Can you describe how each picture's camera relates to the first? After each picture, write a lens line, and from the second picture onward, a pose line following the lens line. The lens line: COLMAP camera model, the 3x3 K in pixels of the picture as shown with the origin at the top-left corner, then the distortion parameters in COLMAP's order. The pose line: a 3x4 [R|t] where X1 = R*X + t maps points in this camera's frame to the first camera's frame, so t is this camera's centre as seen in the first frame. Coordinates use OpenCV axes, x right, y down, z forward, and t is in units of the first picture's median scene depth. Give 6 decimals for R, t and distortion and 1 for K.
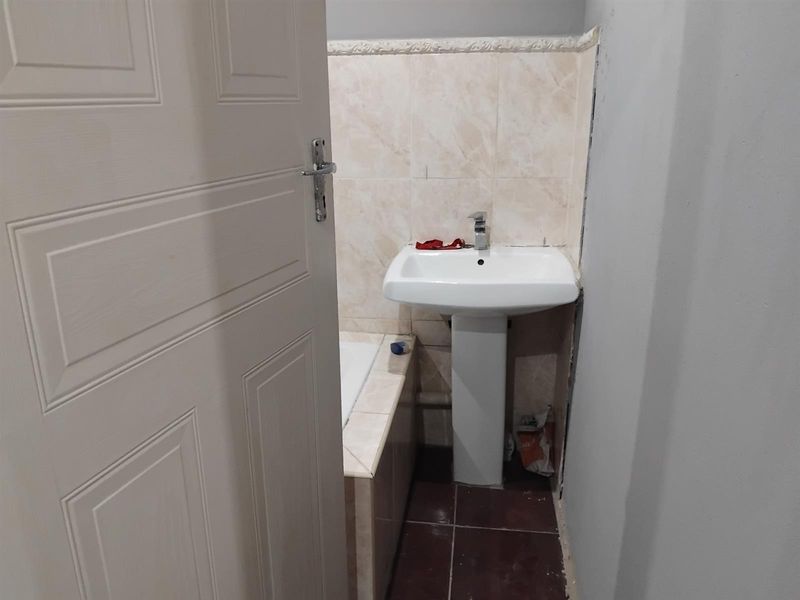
lens RADIAL K [[626.2, 0, 400.0], [0, 626.2, 300.0], [0, 0, 1]] dist [0.106574, -0.182032]
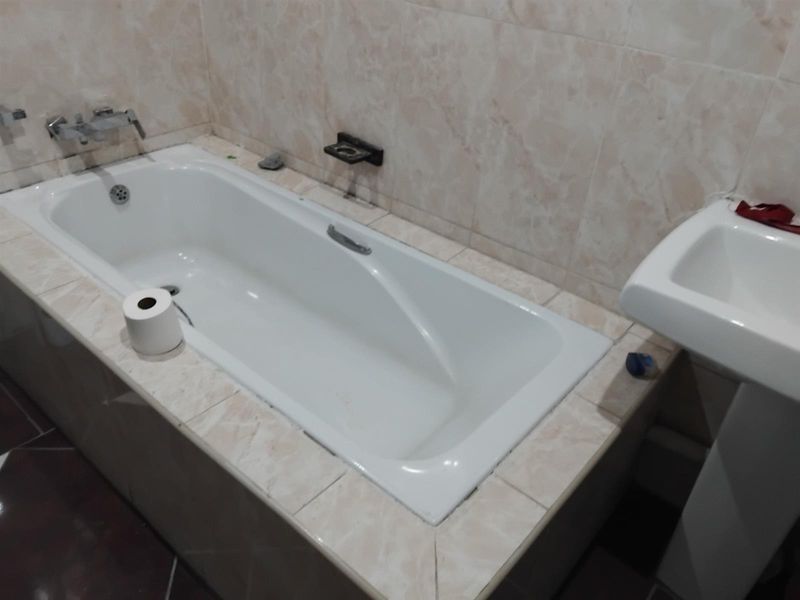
lens RADIAL K [[626.7, 0, 400.0], [0, 626.7, 300.0], [0, 0, 1]] dist [0.004093, -0.066686]
pose [[0.840871, 0.352673, -0.410558, 0.029542], [-0.228325, 0.918898, 0.321704, -0.118611], [0.490717, -0.176771, 0.853199, 0.385616]]
